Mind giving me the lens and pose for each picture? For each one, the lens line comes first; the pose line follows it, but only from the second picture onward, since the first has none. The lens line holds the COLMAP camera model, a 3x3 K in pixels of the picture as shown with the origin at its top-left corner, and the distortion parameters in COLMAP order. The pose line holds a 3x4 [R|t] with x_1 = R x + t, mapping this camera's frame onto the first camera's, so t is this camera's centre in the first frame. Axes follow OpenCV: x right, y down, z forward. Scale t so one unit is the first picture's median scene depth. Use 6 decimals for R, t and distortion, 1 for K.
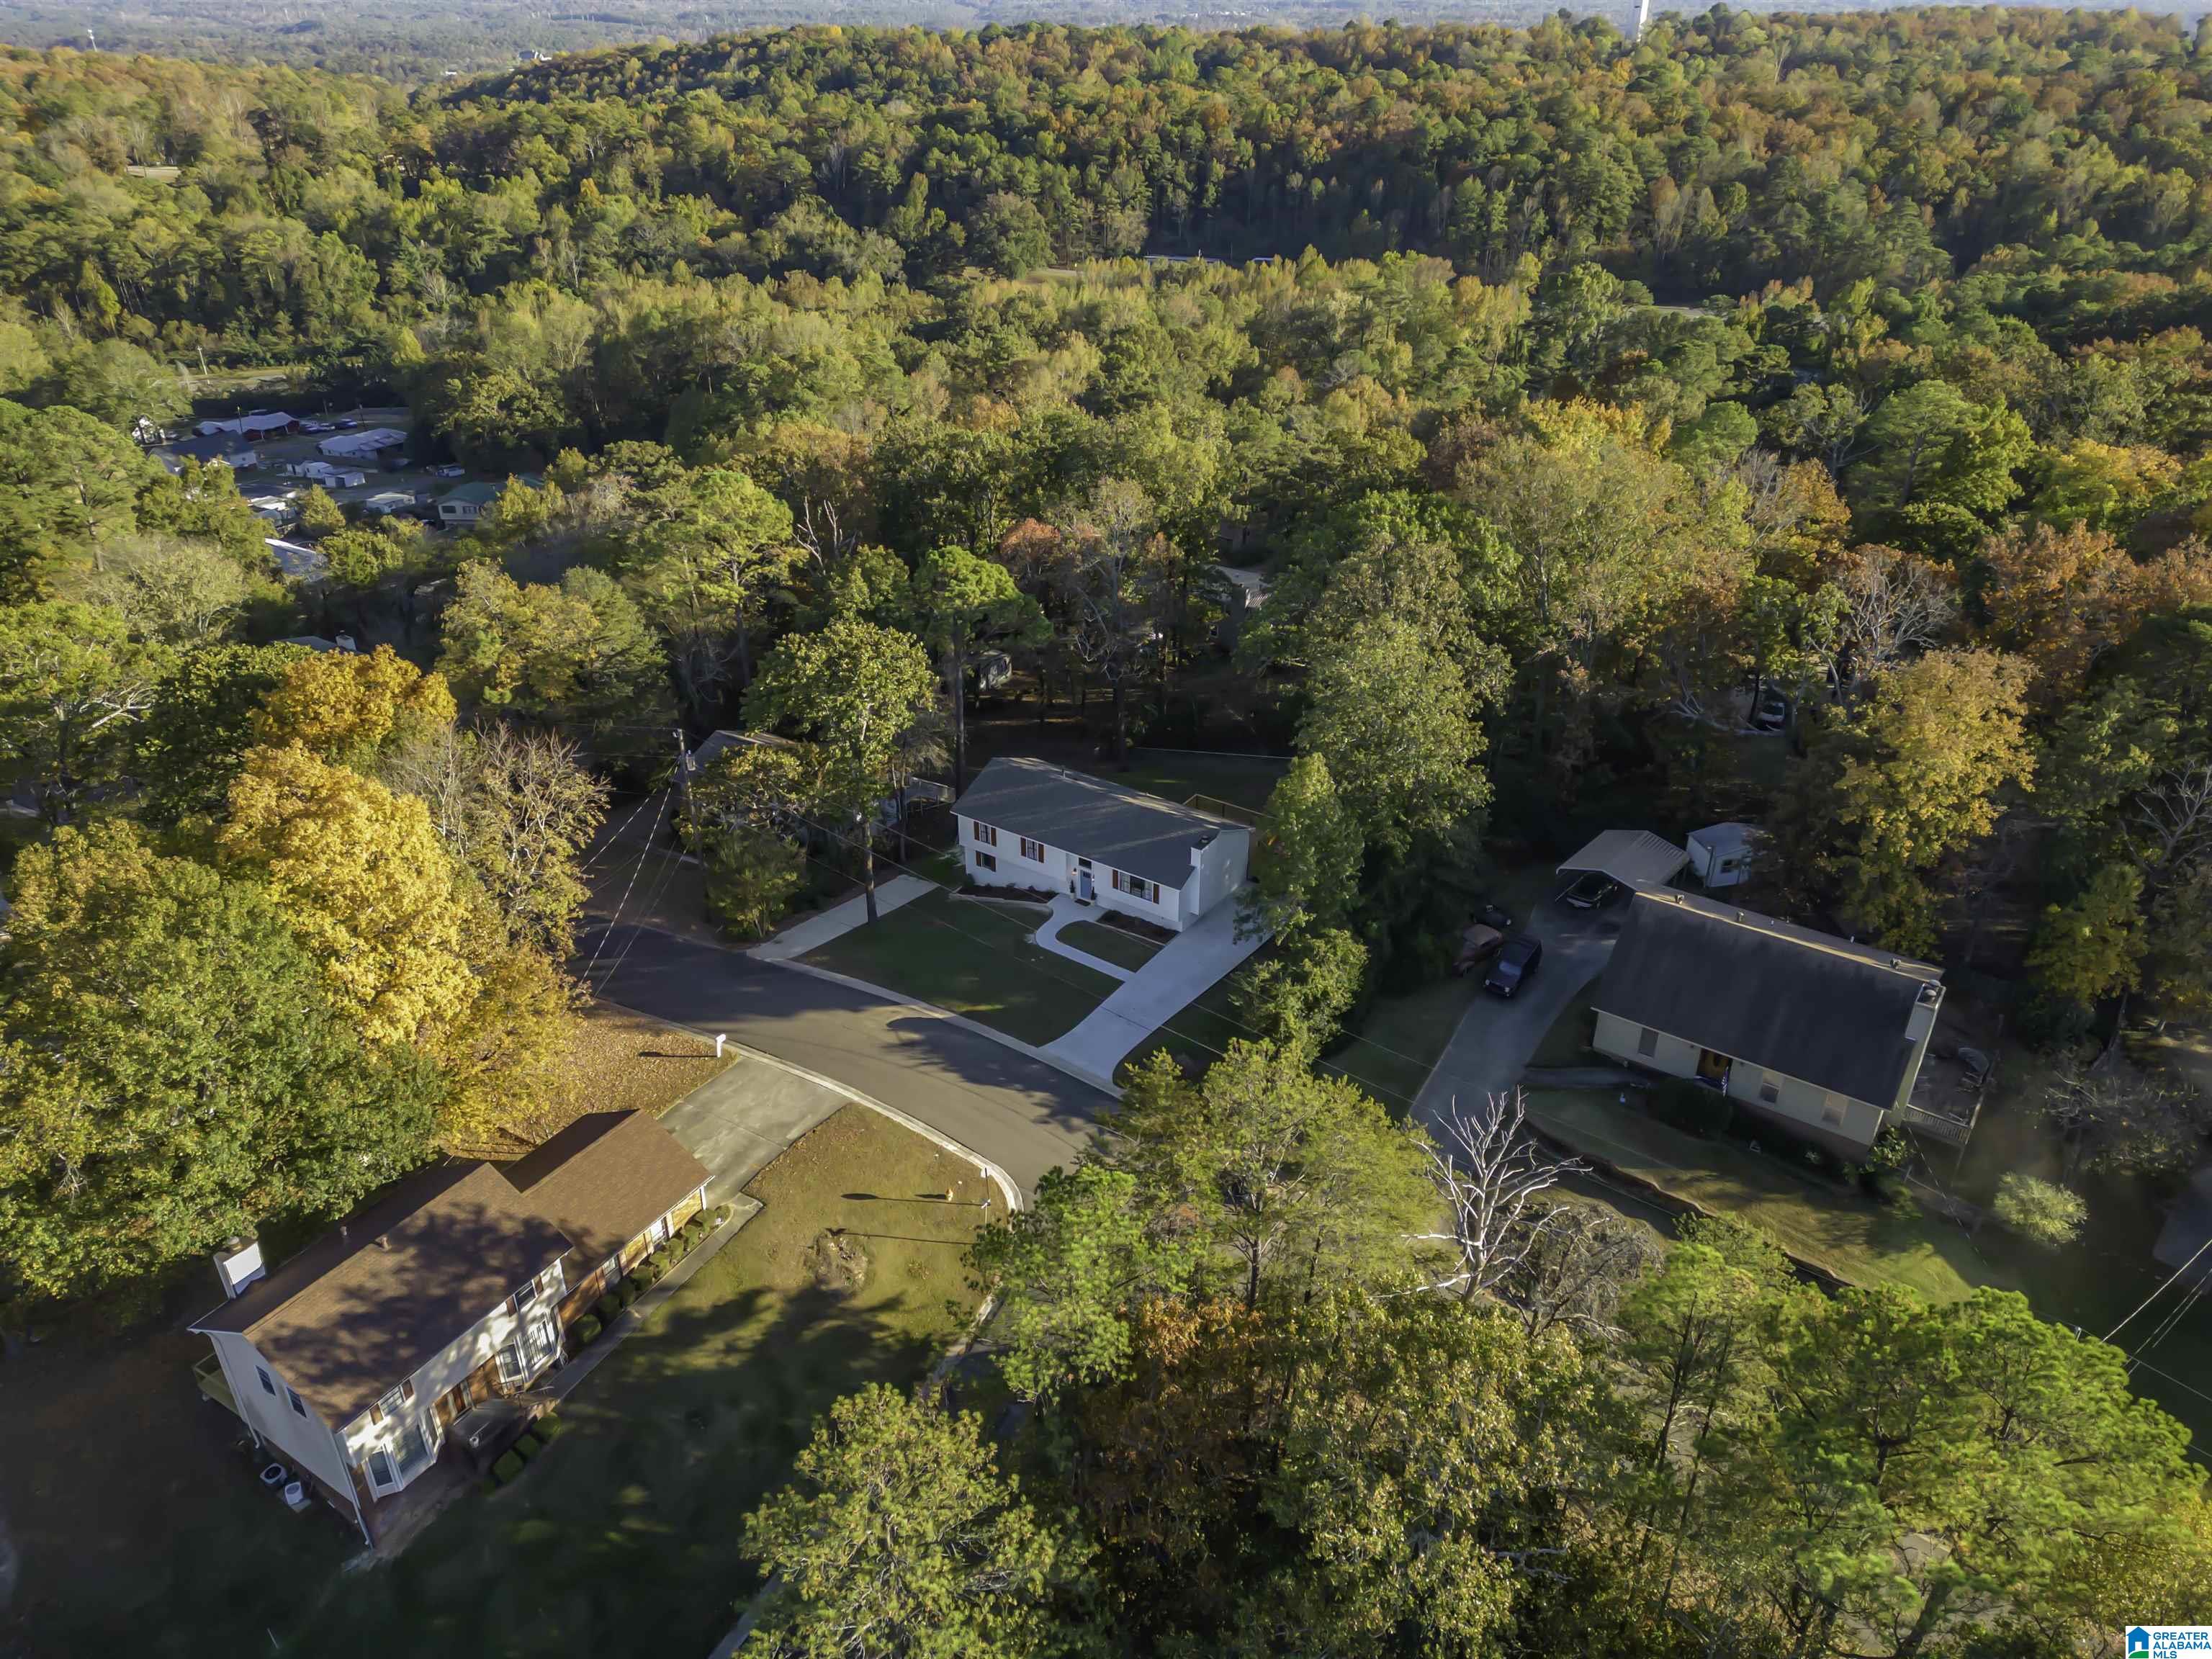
lens RADIAL K [[1554.0, 0, 1104.3], [0, 1554.0, 835.0], [0, 0, 1]] dist [0.045680, 0.001308]
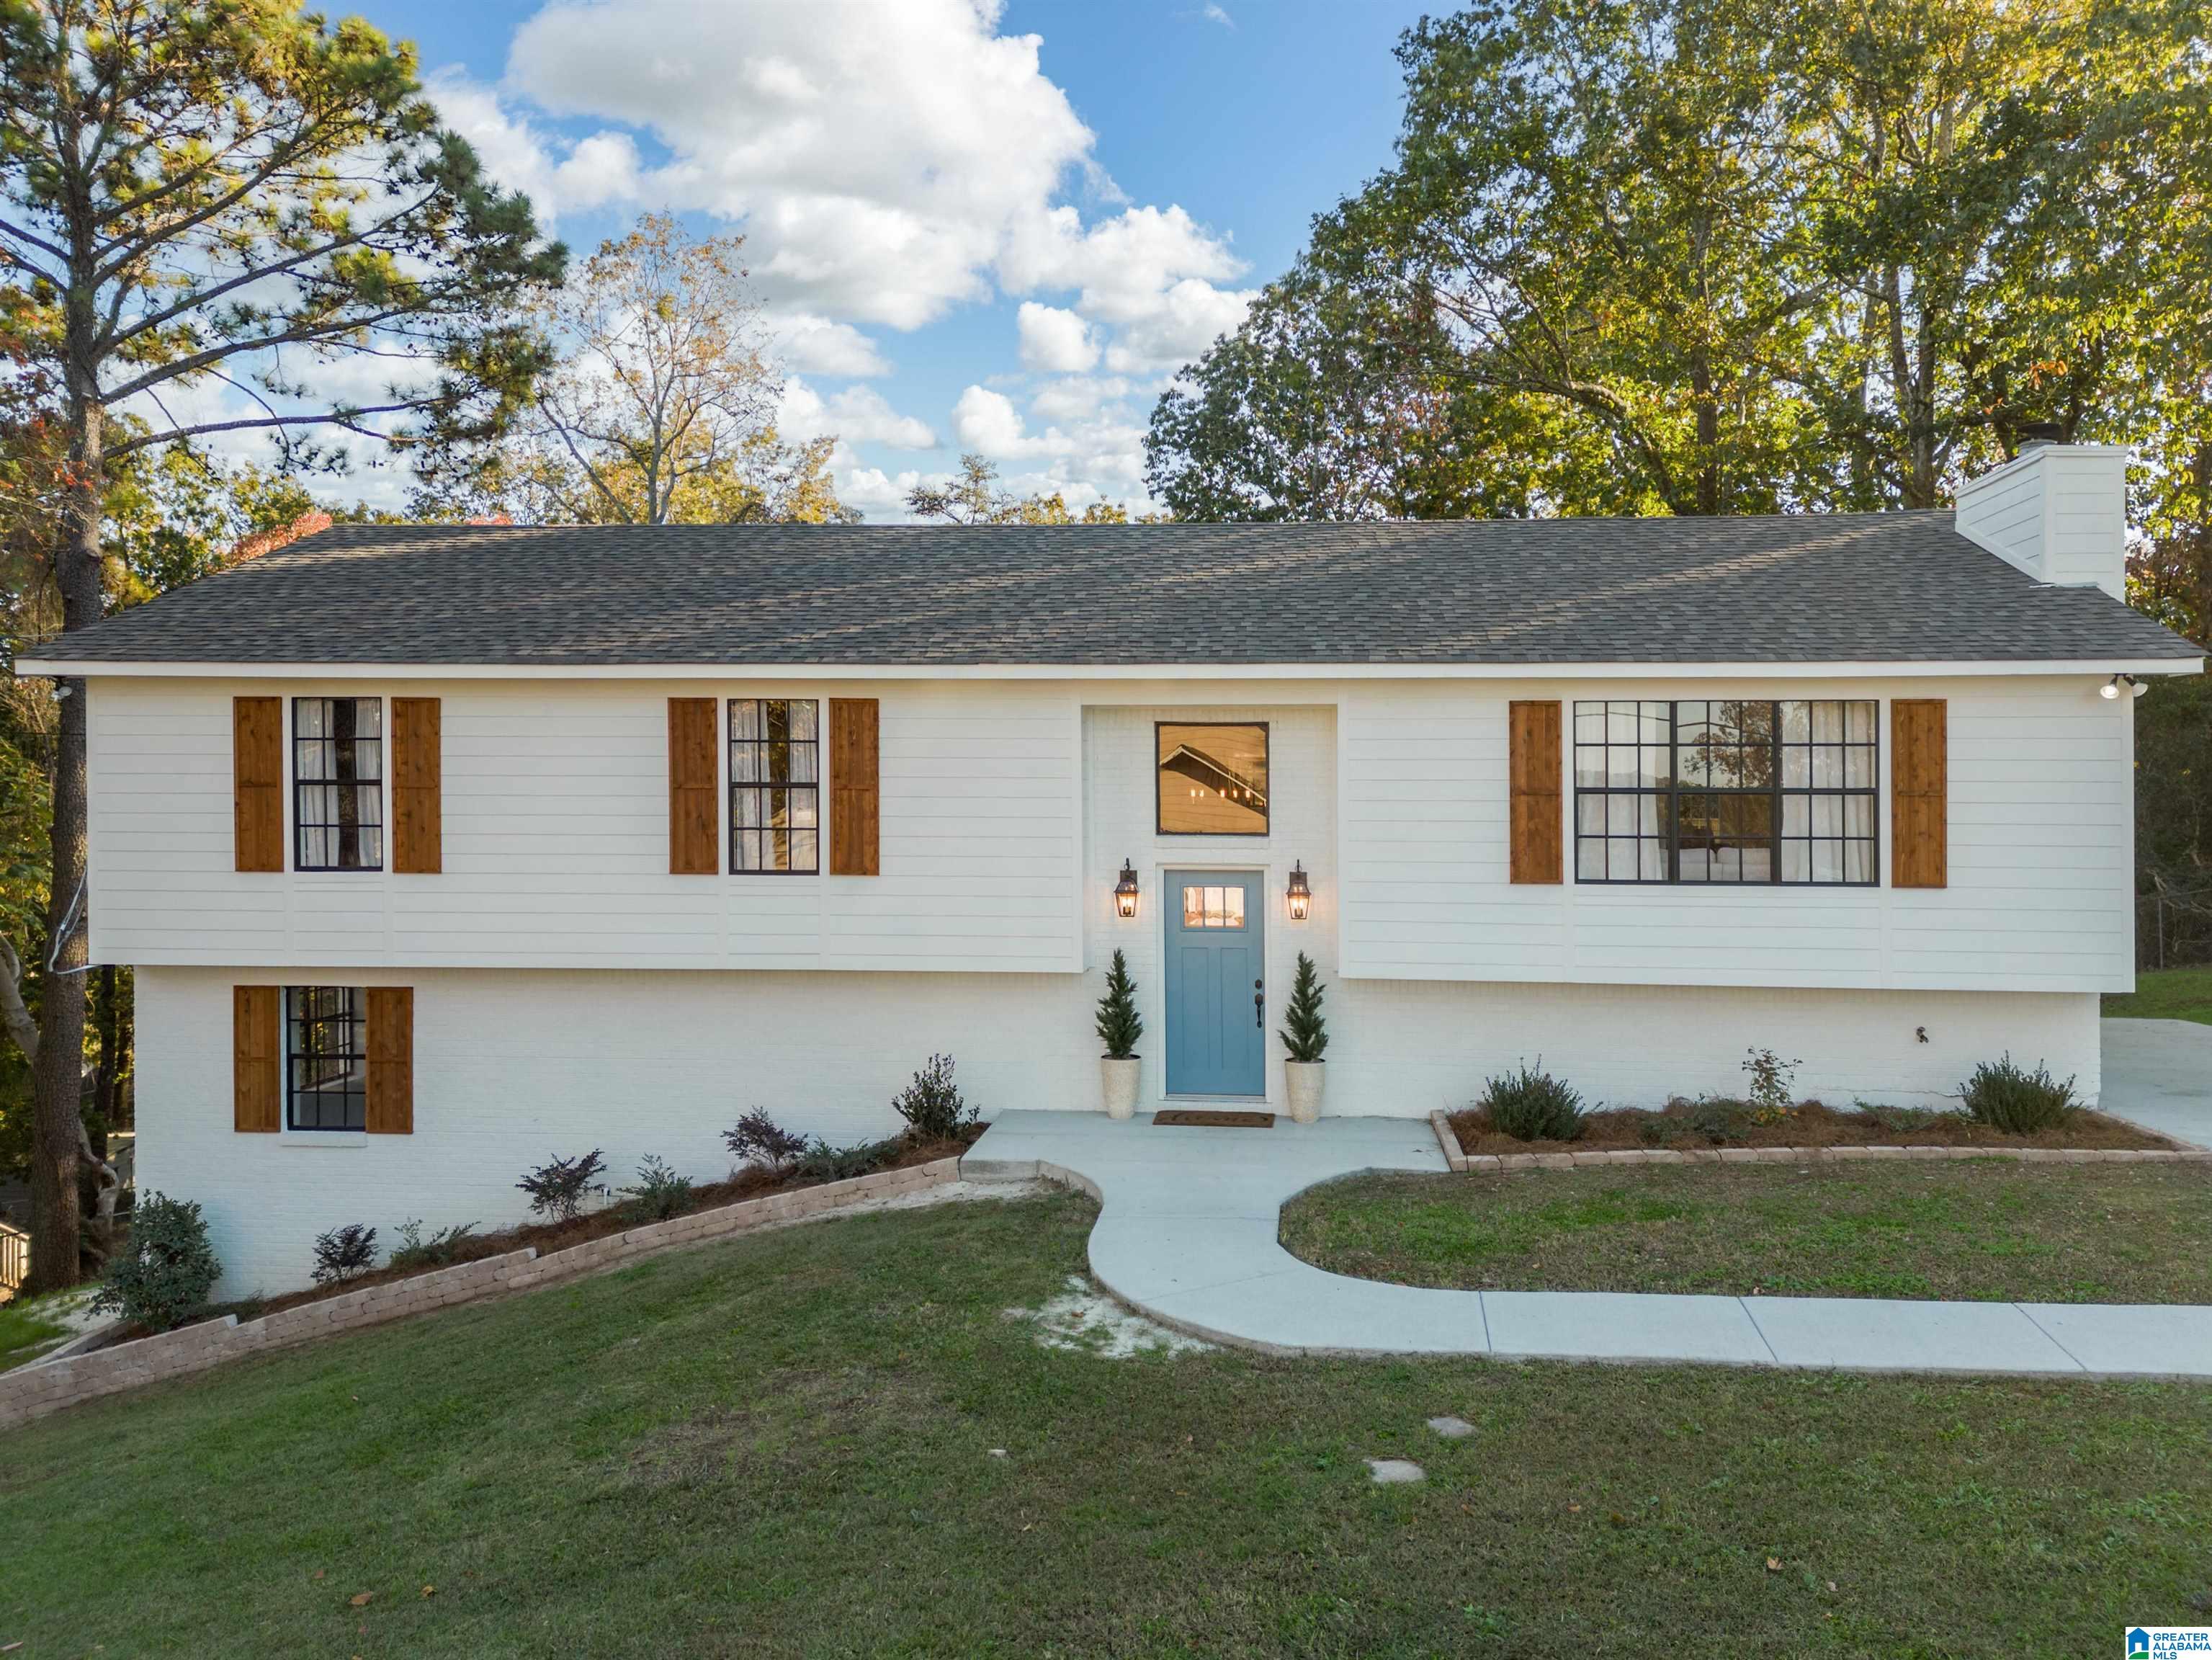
lens RADIAL K [[1669.2, 0, 1095.2], [0, 1669.2, 822.5], [0, 0, 1]] dist [0.065439, -0.007656]
pose [[0.870536, 0.009820, 0.492007, -0.094078], [0.235710, 0.869328, -0.434406, 0.081808], [-0.431982, 0.494137, 0.754467, 0.891720]]
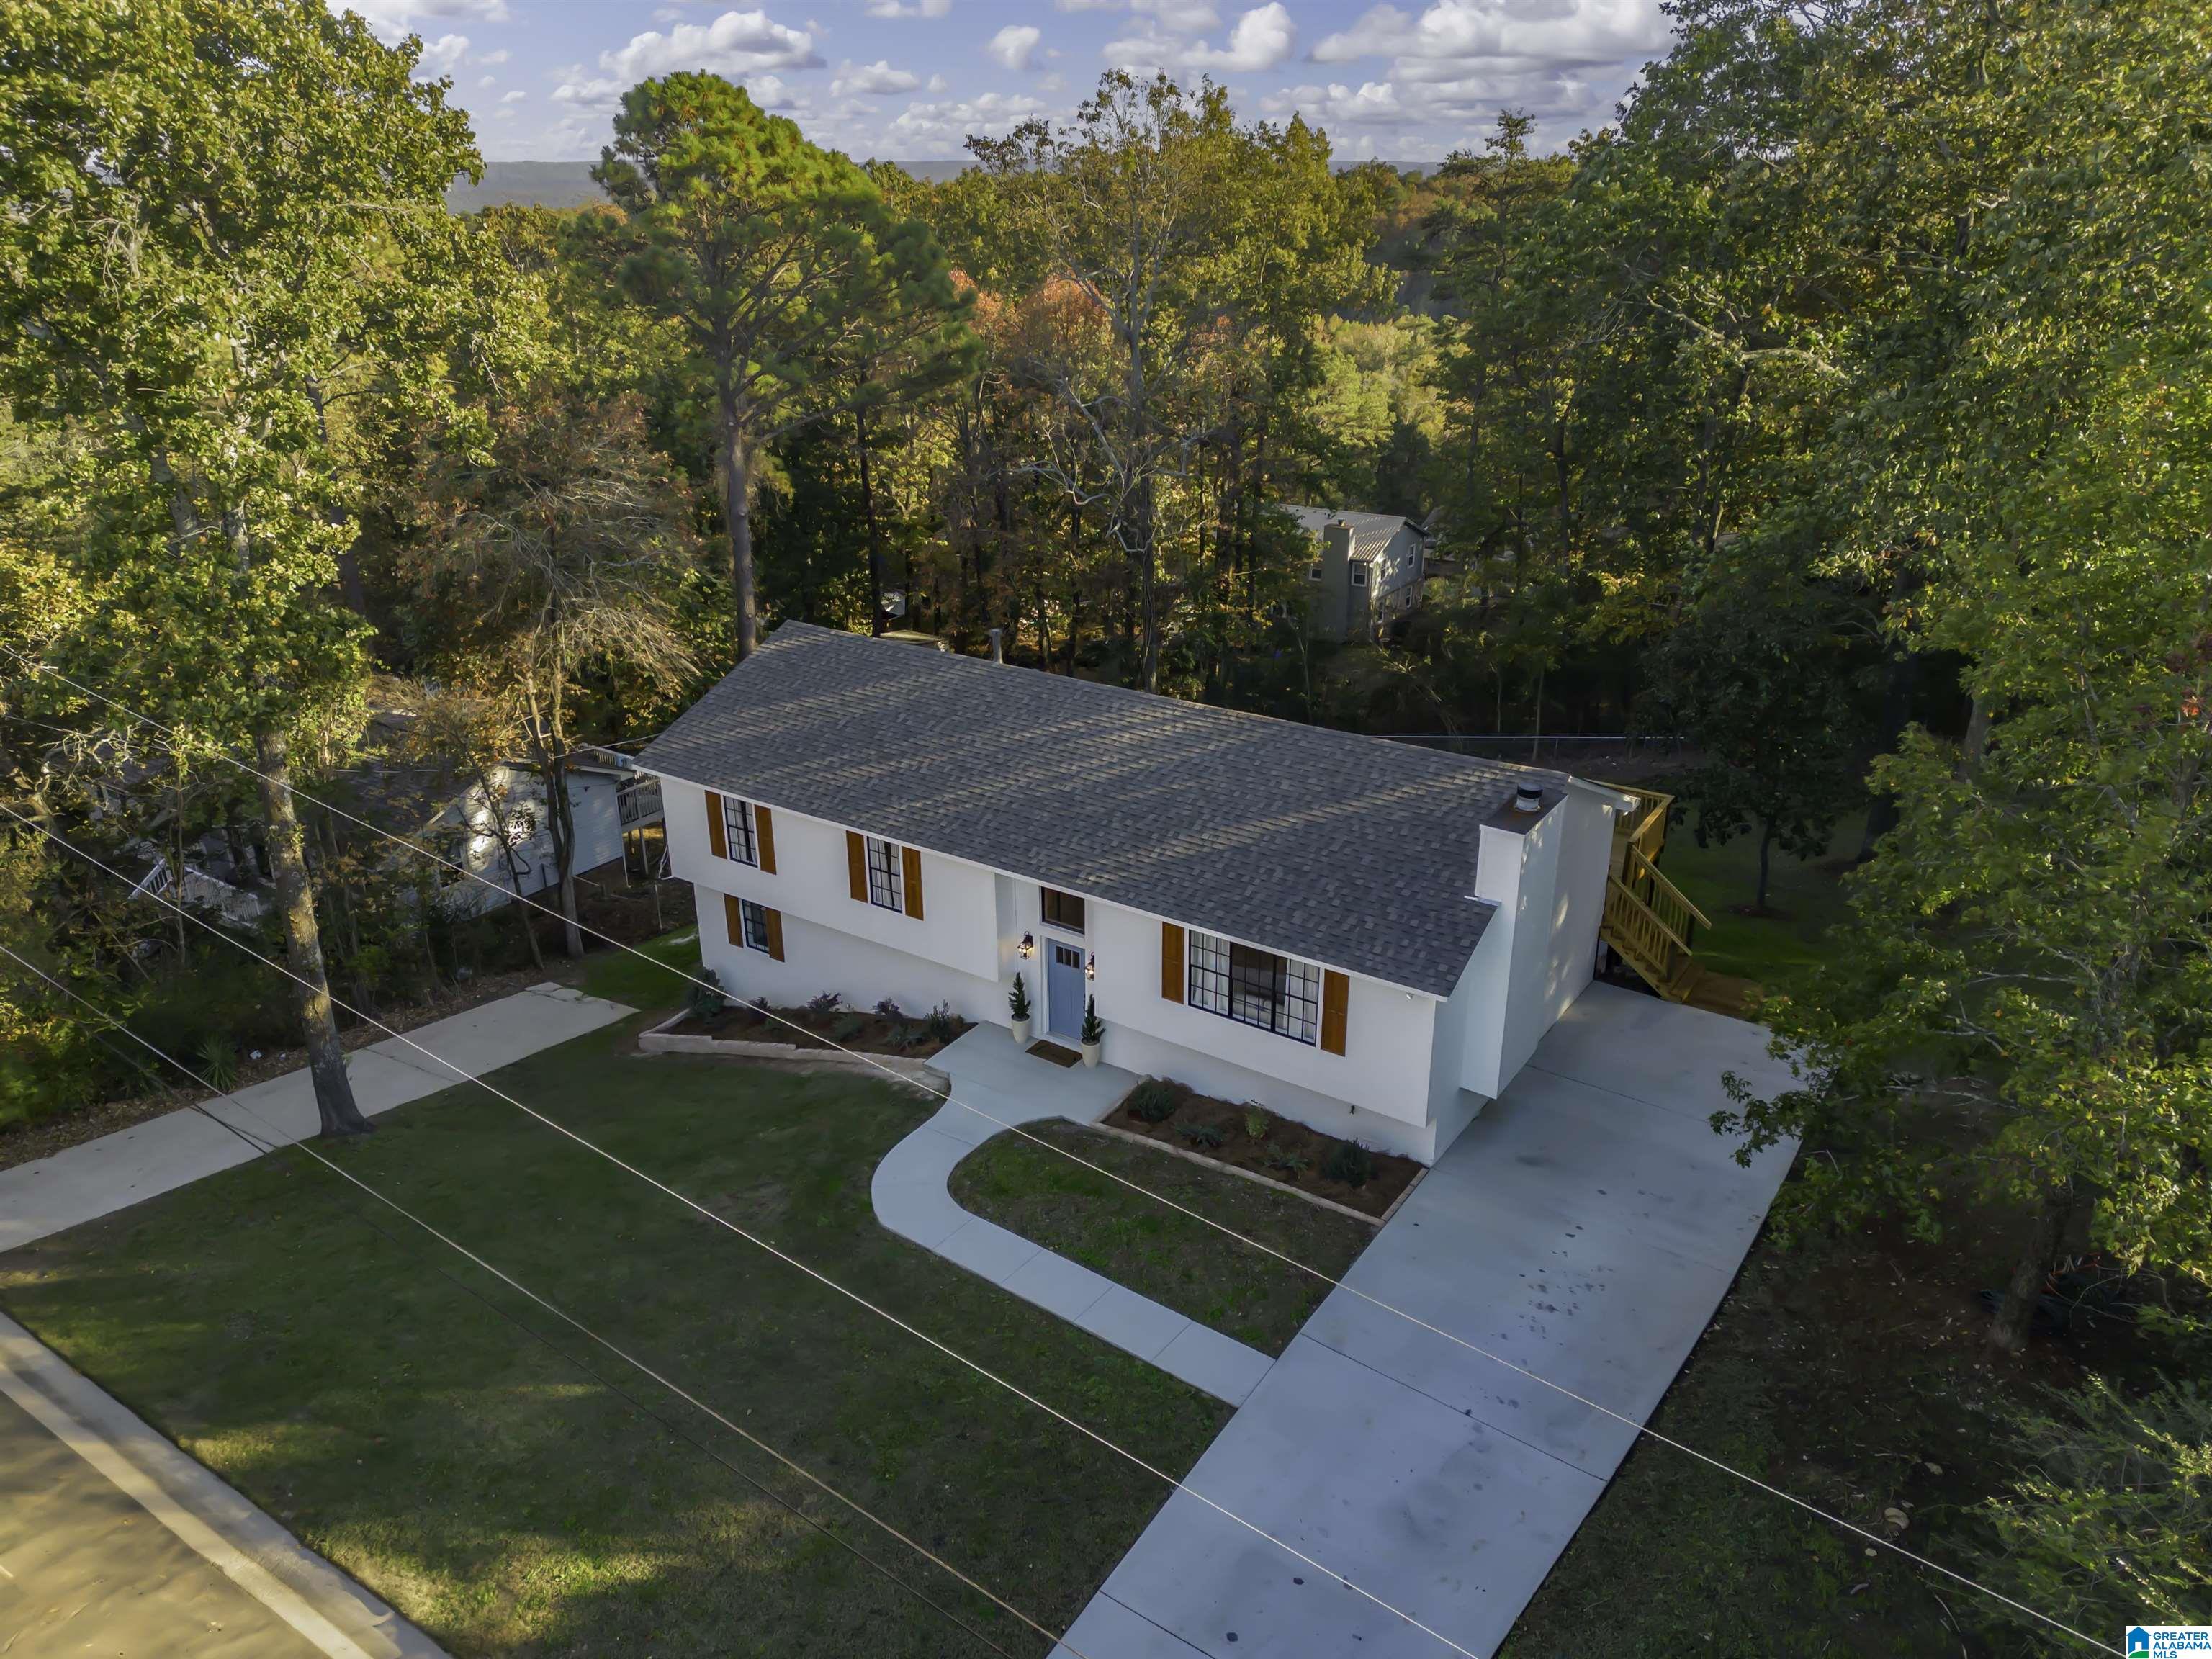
lens RADIAL K [[1554.0, 0, 1128.9], [0, 1554.0, 814.4], [0, 0, 1]] dist [0.045680, 0.001308]
pose [[0.999866, -0.005866, 0.015298, -0.004556], [0.007639, 0.992922, -0.118521, 0.033878], [-0.014494, 0.118622, 0.992834, 0.713480]]
